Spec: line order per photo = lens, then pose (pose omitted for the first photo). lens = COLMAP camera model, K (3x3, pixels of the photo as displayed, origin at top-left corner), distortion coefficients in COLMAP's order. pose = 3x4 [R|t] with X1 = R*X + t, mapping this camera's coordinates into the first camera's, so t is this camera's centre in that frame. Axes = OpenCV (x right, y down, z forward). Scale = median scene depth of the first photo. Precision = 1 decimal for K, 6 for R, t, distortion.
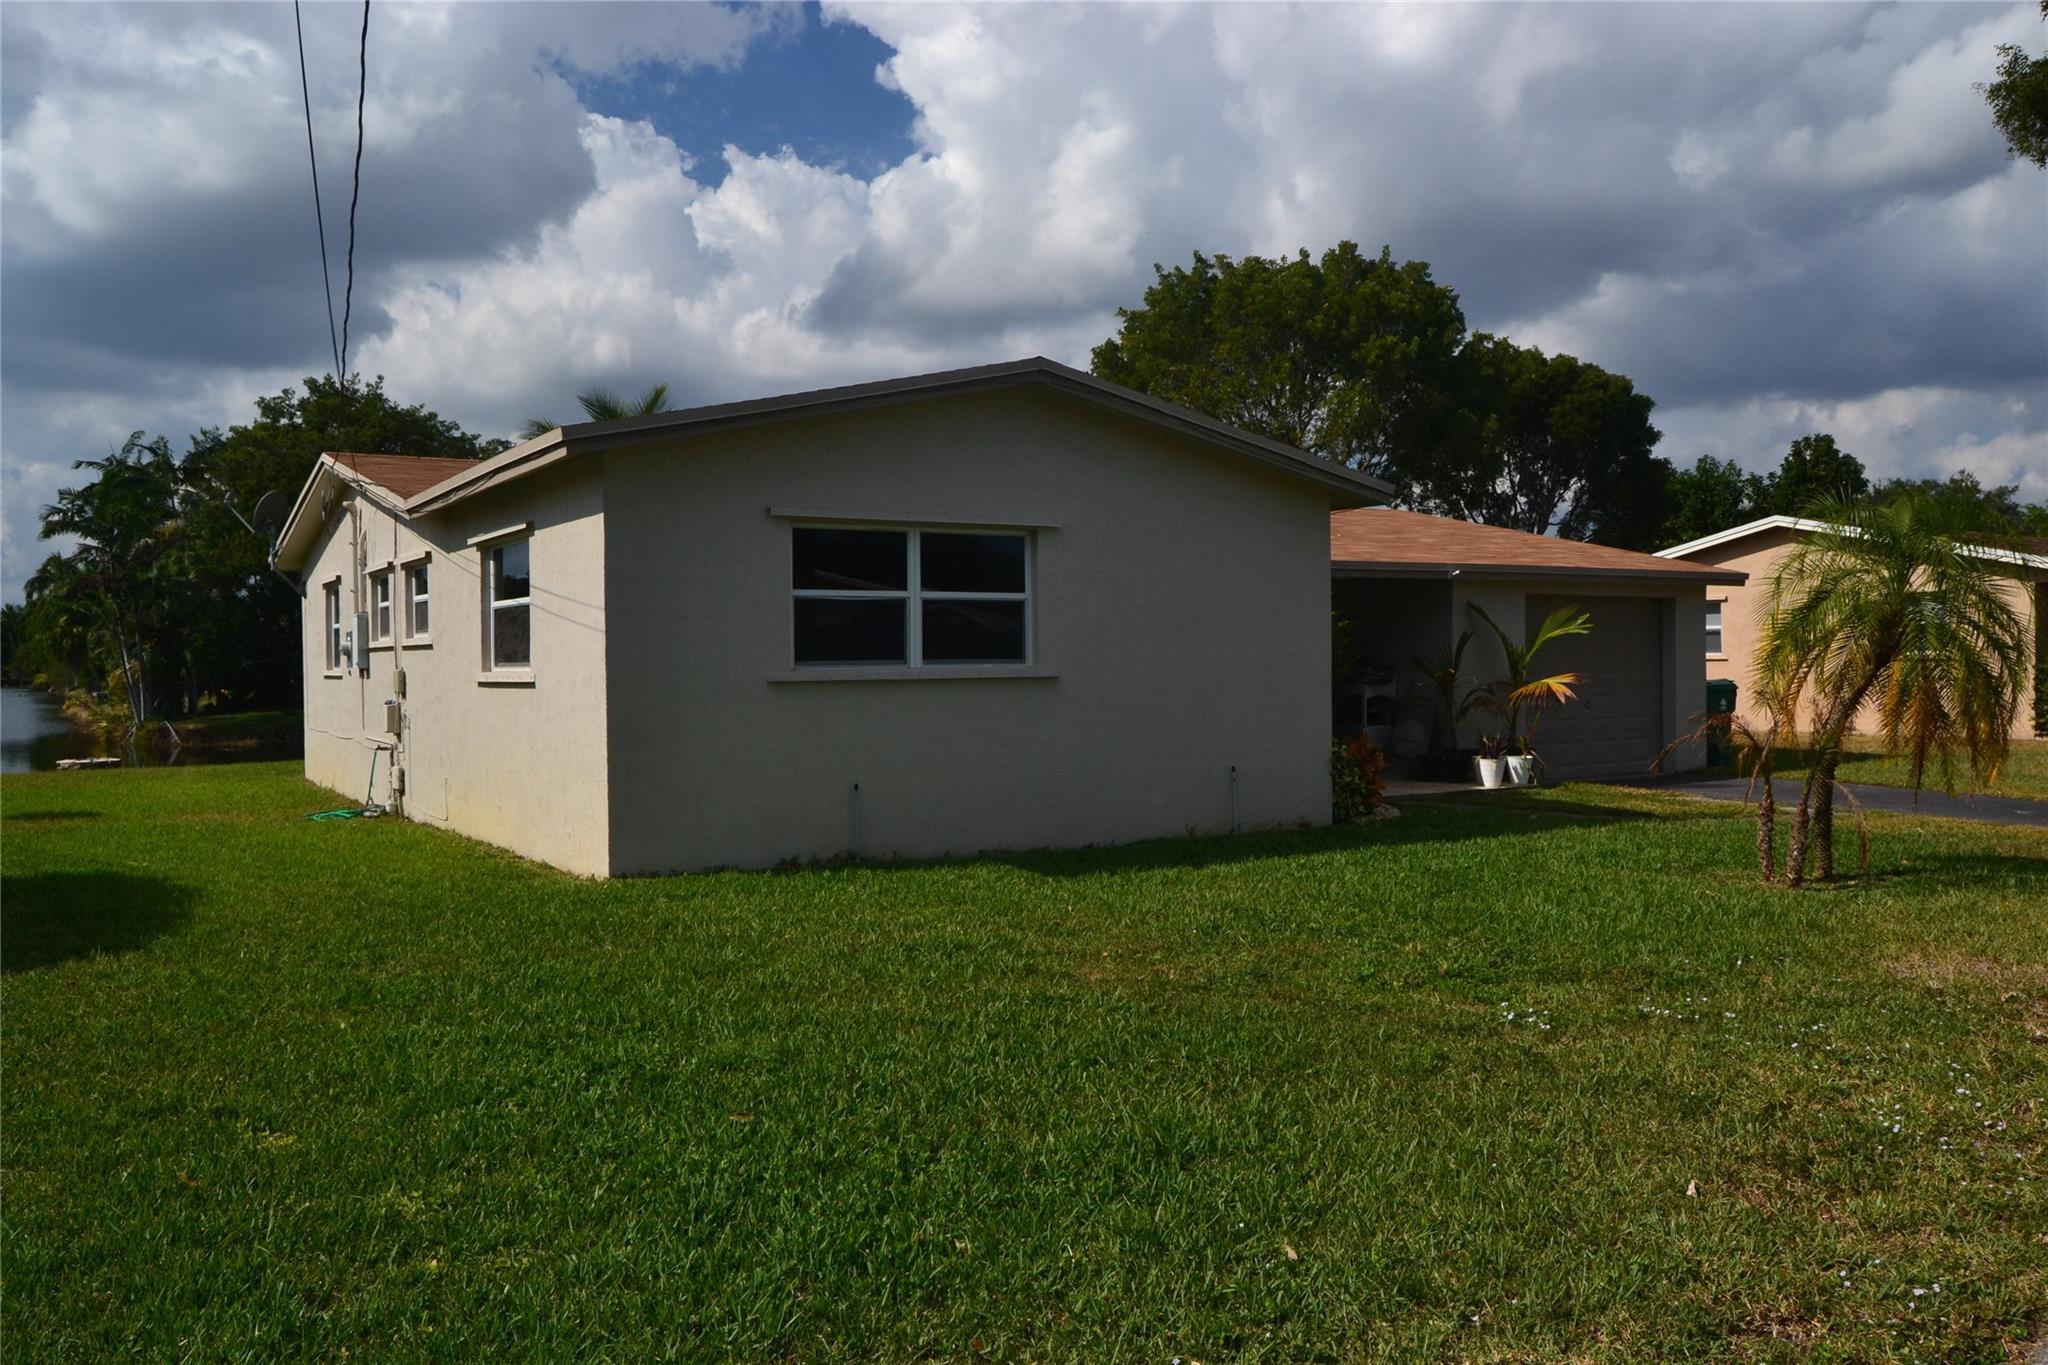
lens RADIAL K [[1625.1, 0, 1039.0], [0, 1625.1, 720.2], [0, 0, 1]] dist [-0.081173, 0.005837]
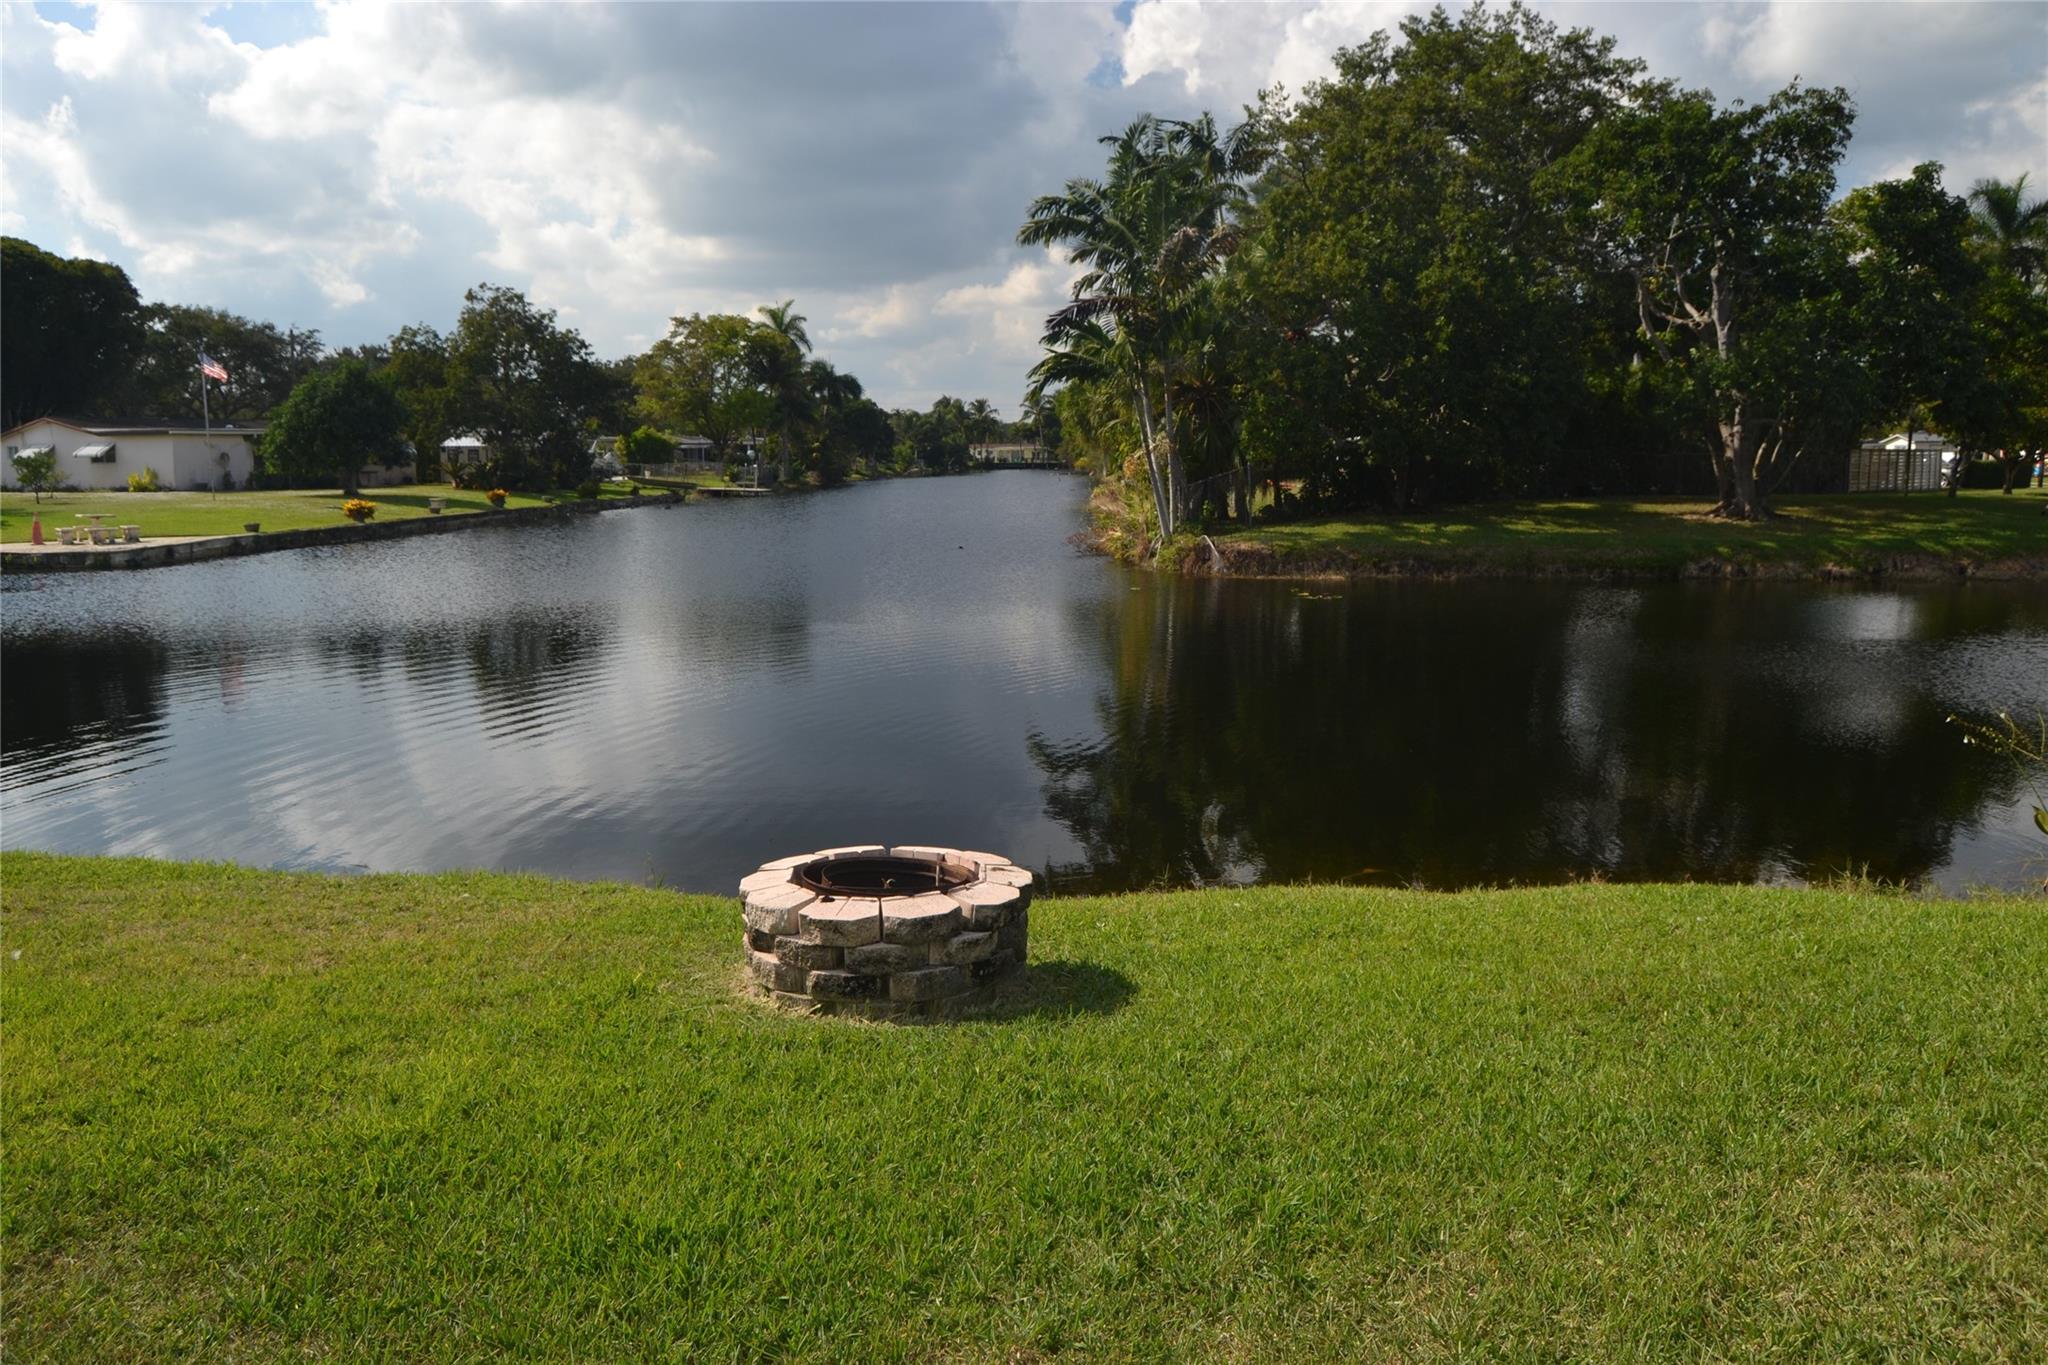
lens RADIAL K [[1625.1, 0, 1010.8], [0, 1625.1, 679.8], [0, 0, 1]] dist [-0.081173, 0.005837]
pose [[0.822094, 0.087161, -0.562640, -0.404843], [-0.027570, 0.993147, 0.113570, -0.021465], [0.568684, -0.077853, 0.818864, 0.697395]]
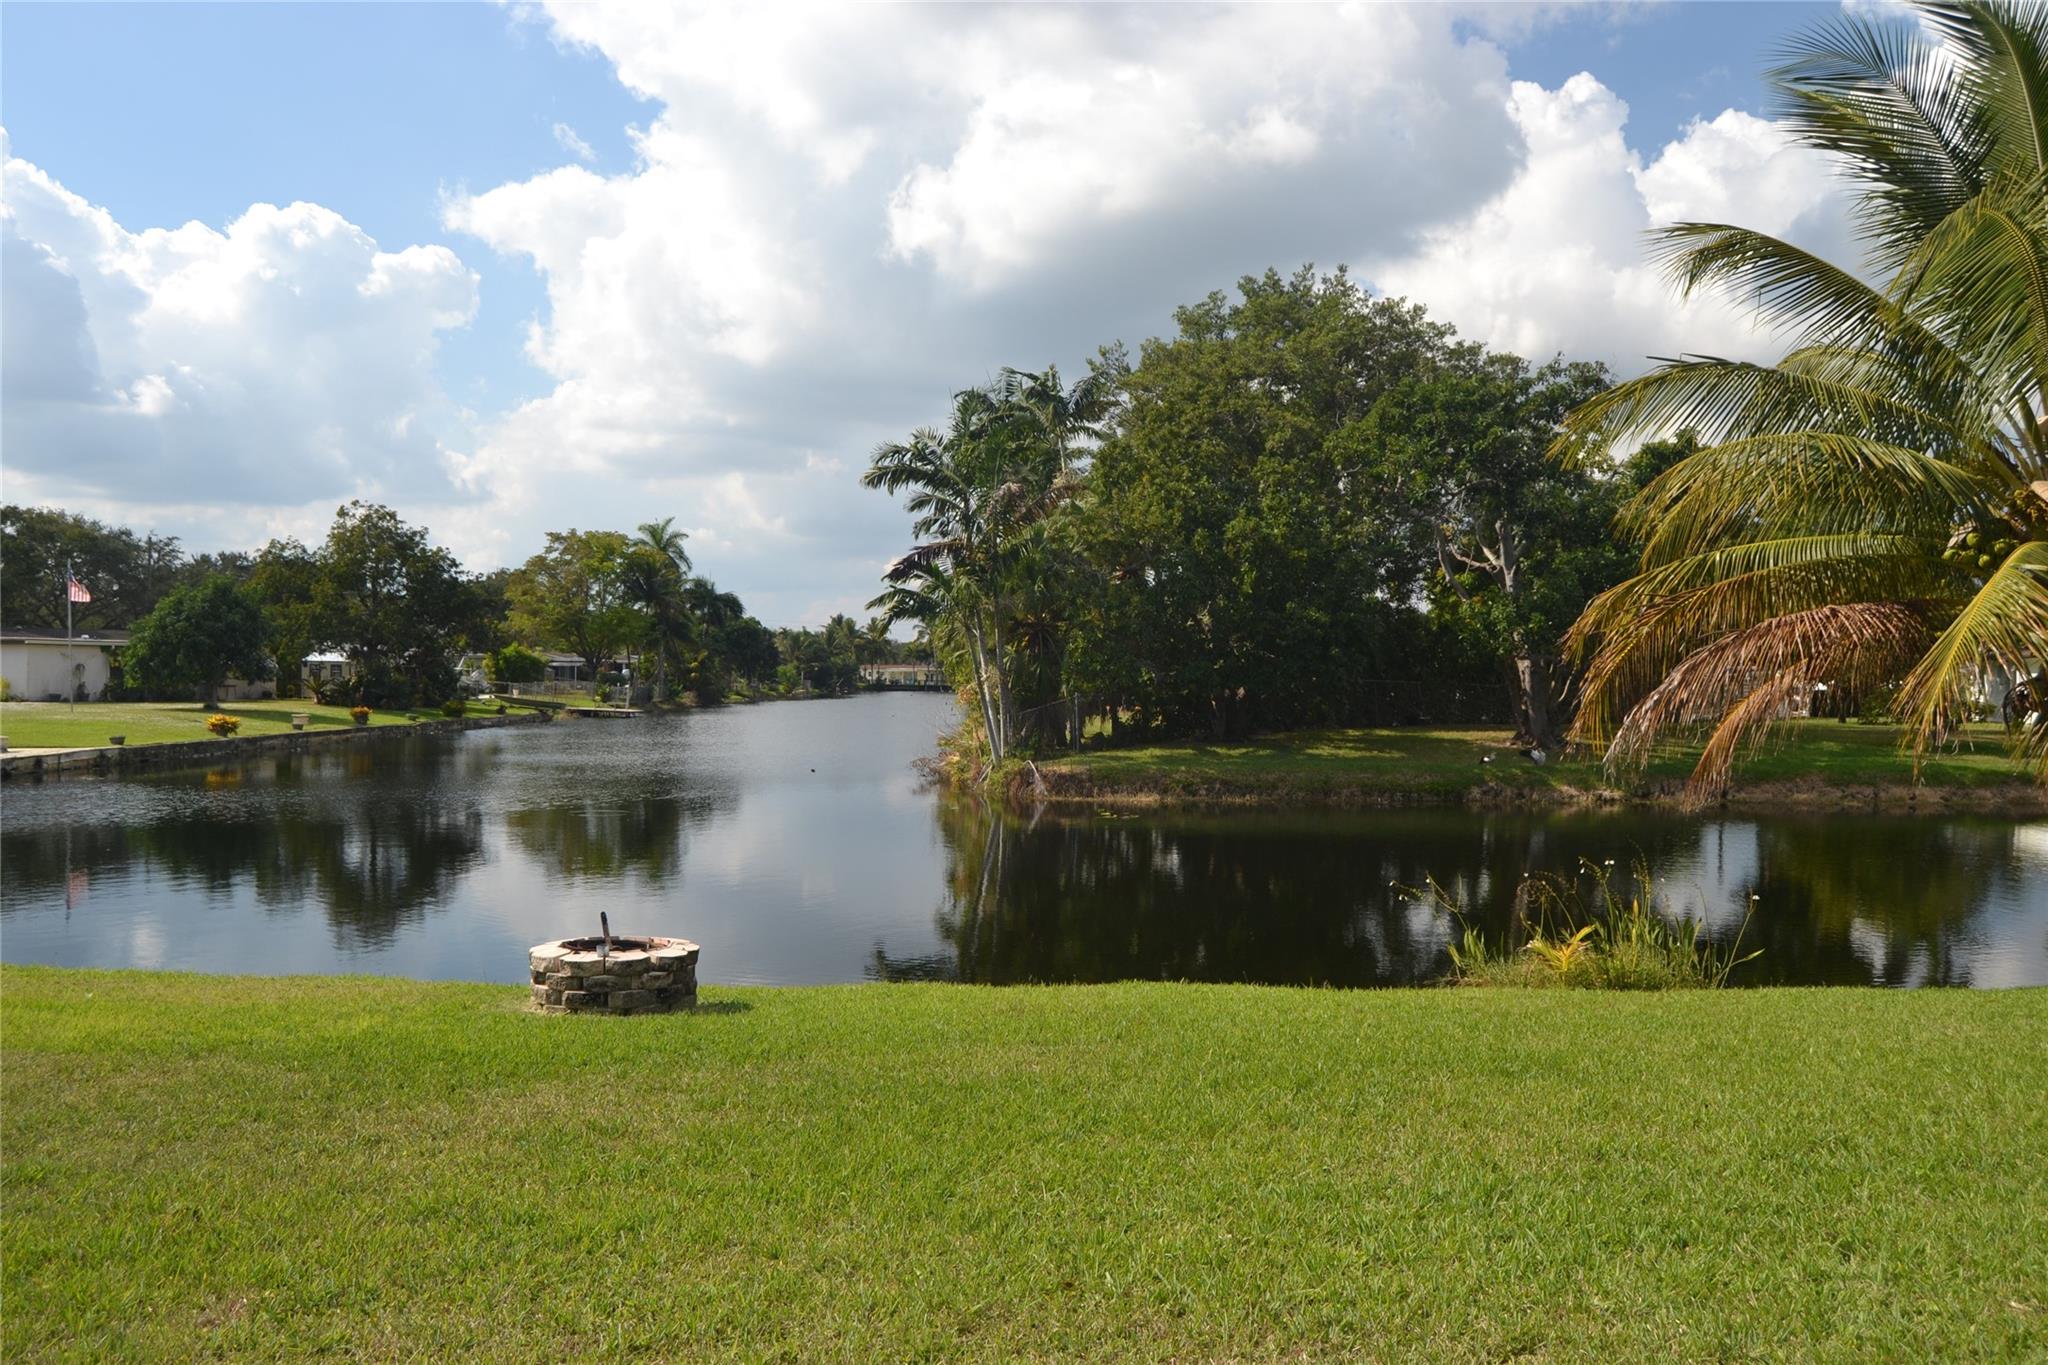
lens RADIAL K [[1754.3, 0, 1018.4], [0, 1754.3, 685.3], [0, 0, 1]] dist [-0.077834, 0.017260]
pose [[0.854152, 0.022469, -0.519538, -0.277001], [-0.038484, 0.999058, -0.020063, -0.025776], [0.518598, 0.037130, 0.854212, 0.587378]]
